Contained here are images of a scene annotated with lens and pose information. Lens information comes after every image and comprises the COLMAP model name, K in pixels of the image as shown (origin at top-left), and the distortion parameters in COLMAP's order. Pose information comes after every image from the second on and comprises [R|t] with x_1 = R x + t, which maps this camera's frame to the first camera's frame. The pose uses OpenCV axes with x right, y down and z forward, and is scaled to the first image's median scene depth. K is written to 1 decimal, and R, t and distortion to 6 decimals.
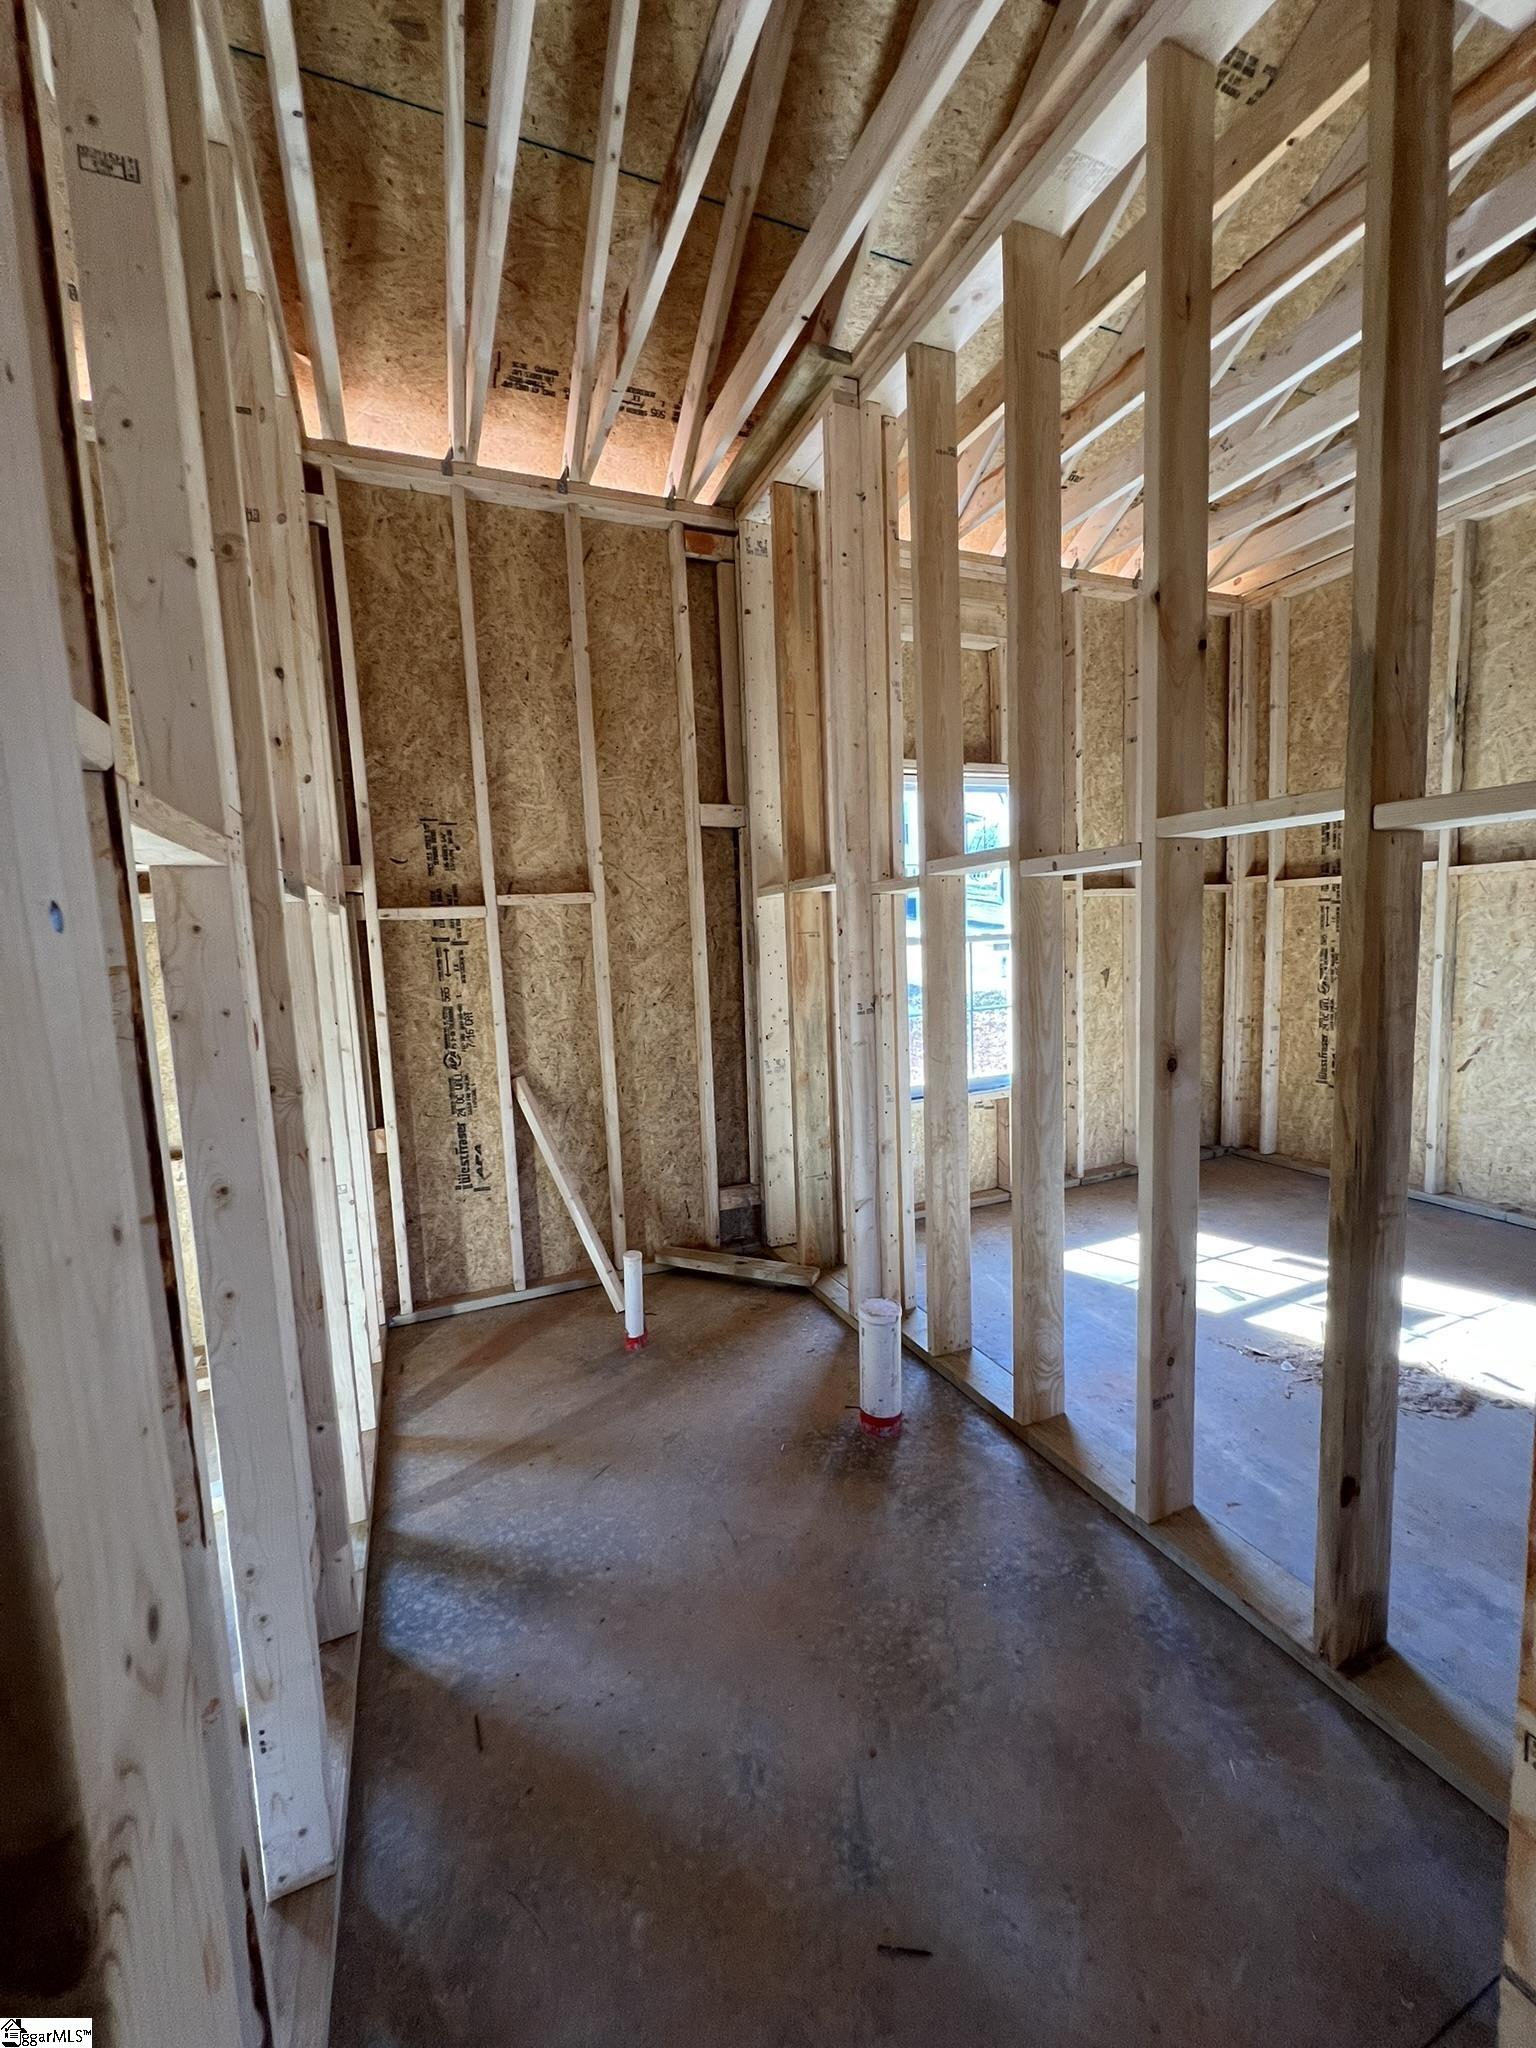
lens RADIAL K [[825.0, 0, 766.3], [0, 825.0, 1018.4], [0, 0, 1]] dist [0.002196, -0.000415]
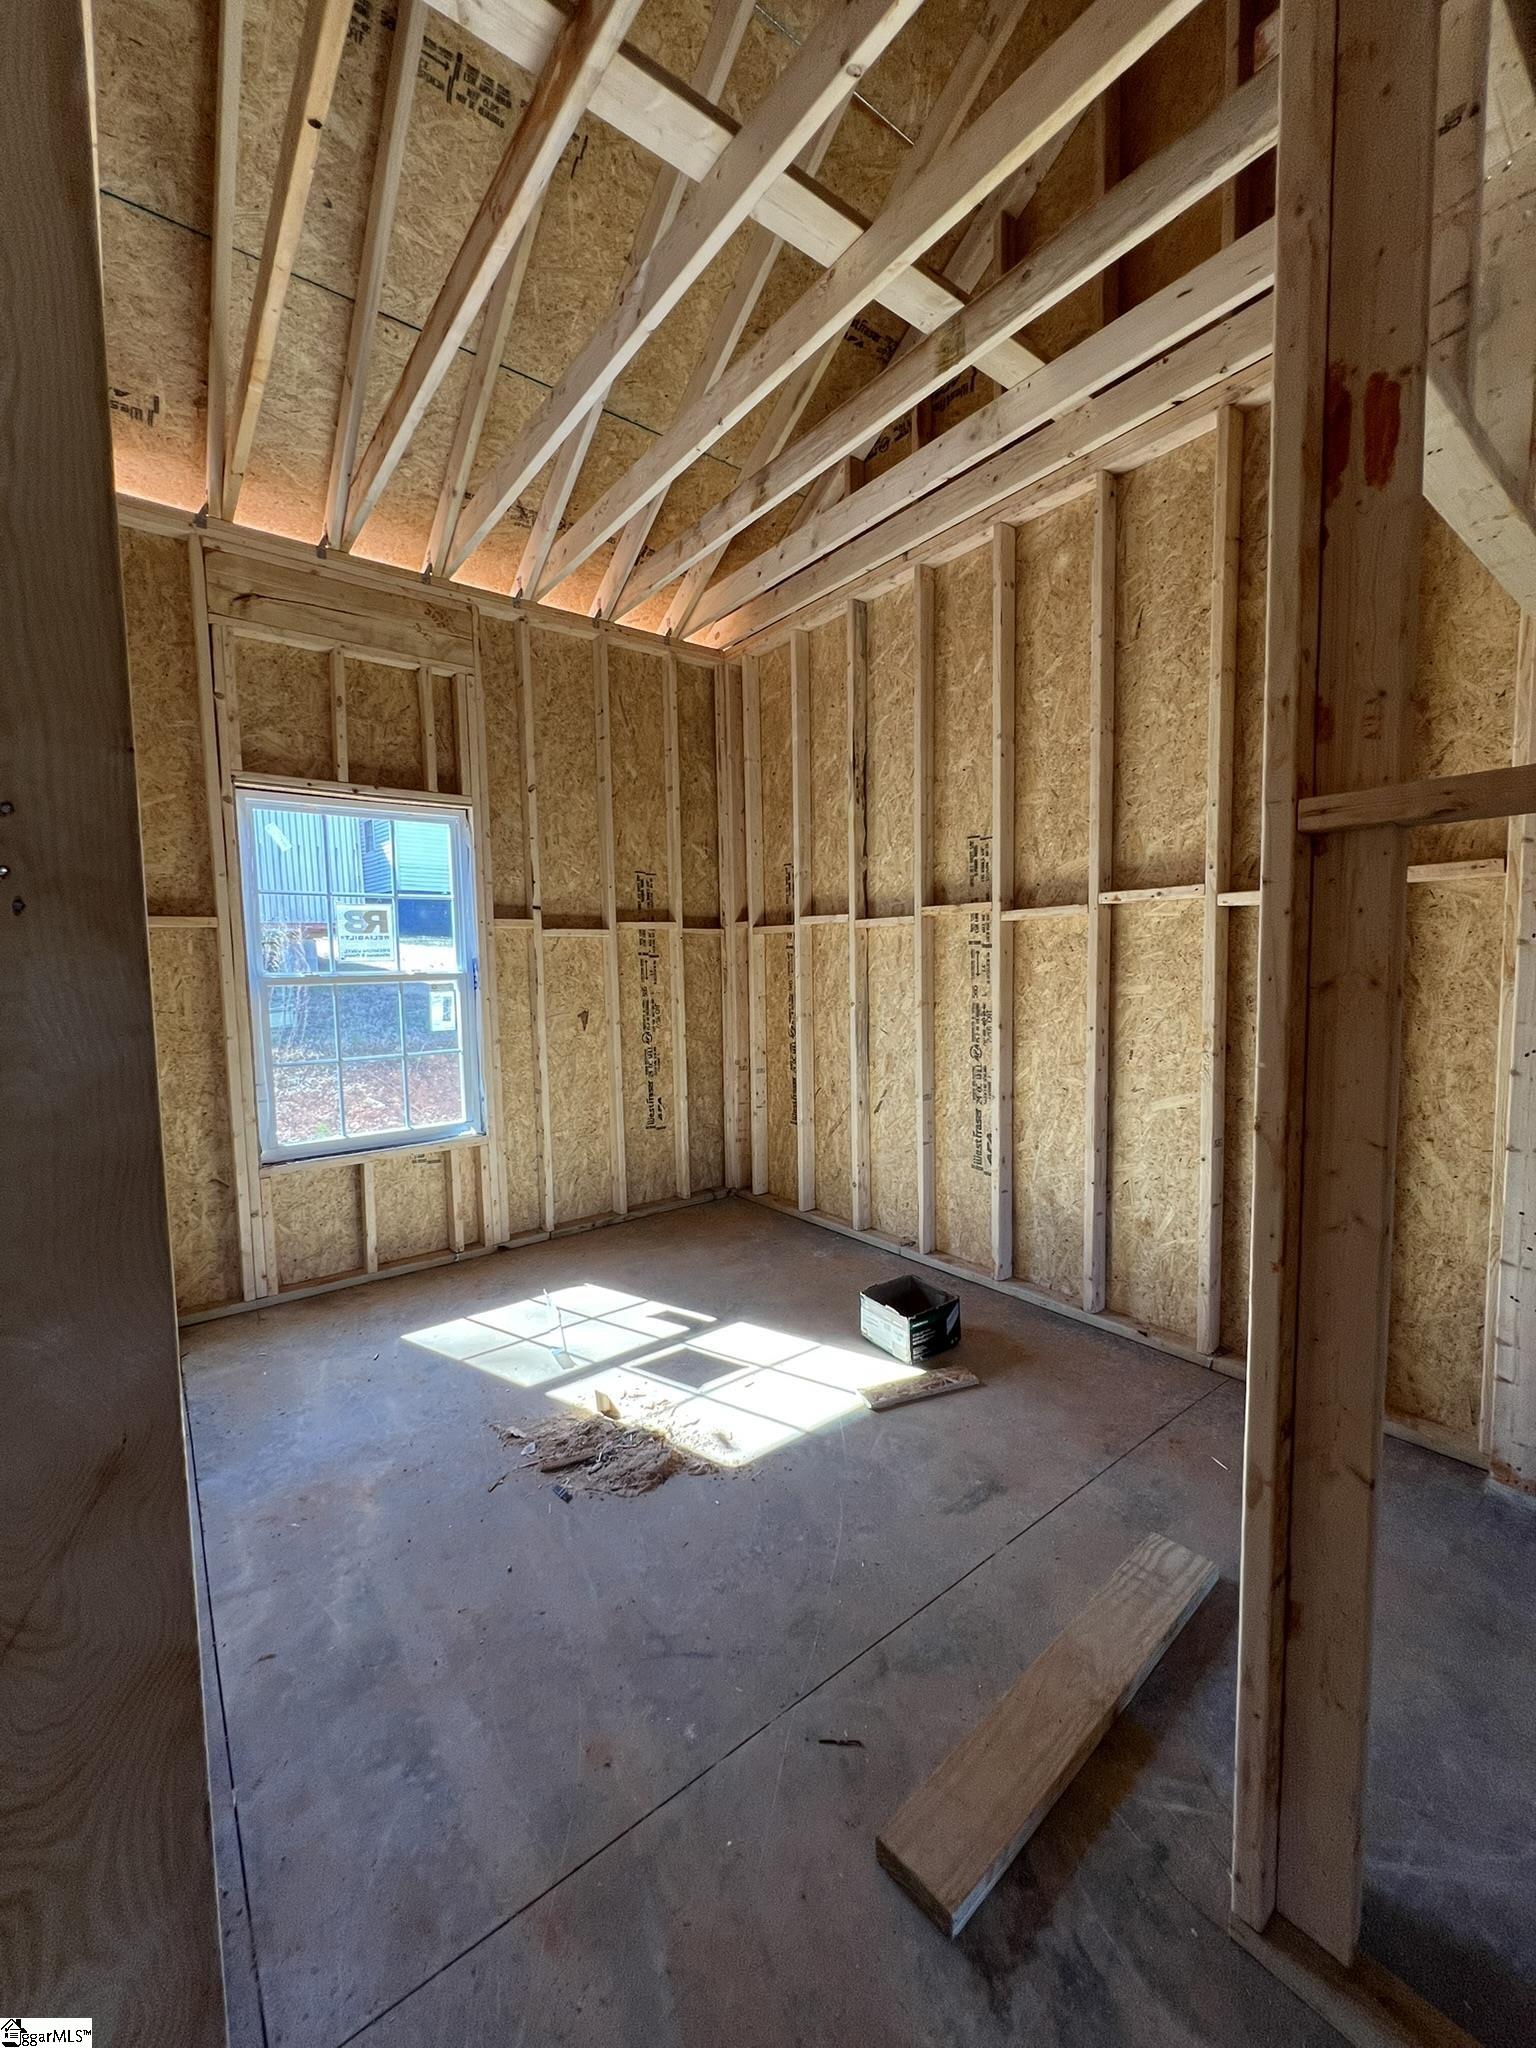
lens RADIAL K [[825.0, 0, 766.3], [0, 825.0, 1018.4], [0, 0, 1]] dist [0.002196, -0.000415]
pose [[0.965622, 0.006160, 0.259878, 0.389358], [0.003659, 0.999298, -0.037284, -0.015904], [-0.259925, 0.036953, 0.964922, 0.011492]]
